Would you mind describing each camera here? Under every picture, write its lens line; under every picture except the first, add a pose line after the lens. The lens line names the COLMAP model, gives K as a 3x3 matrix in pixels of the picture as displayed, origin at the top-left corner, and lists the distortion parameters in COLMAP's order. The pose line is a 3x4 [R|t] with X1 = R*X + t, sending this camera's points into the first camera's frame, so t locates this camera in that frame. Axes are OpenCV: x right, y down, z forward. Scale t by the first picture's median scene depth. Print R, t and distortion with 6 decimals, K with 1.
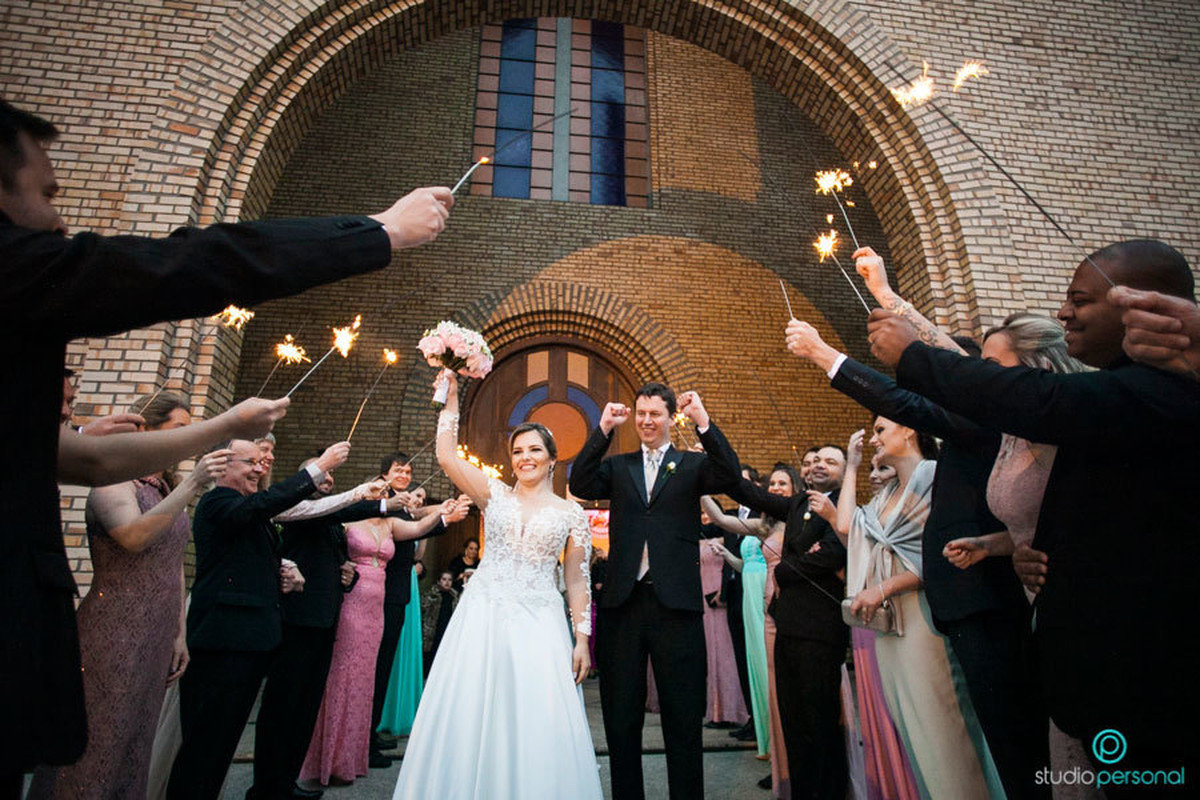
lens RADIAL K [[755.4, 0, 600.1], [0, 755.4, 400.4], [0, 0, 1]] dist [-0.062312, 0.043781]
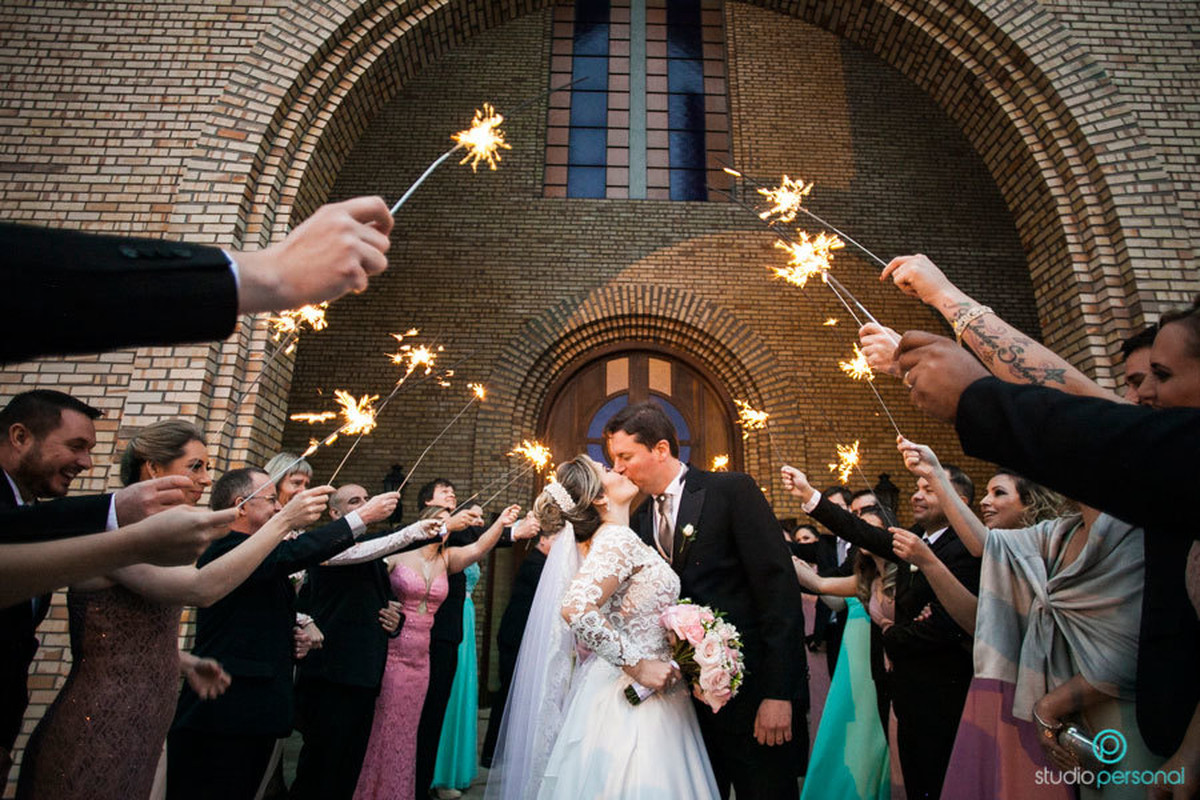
lens RADIAL K [[755.4, 0, 592.5], [0, 755.4, 398.9], [0, 0, 1]] dist [-0.062312, 0.043781]
pose [[0.991930, -0.019873, -0.125218, 0.008091], [0.018616, 0.999764, -0.011197, -0.007459], [0.125410, 0.008775, 0.992066, 0.107660]]
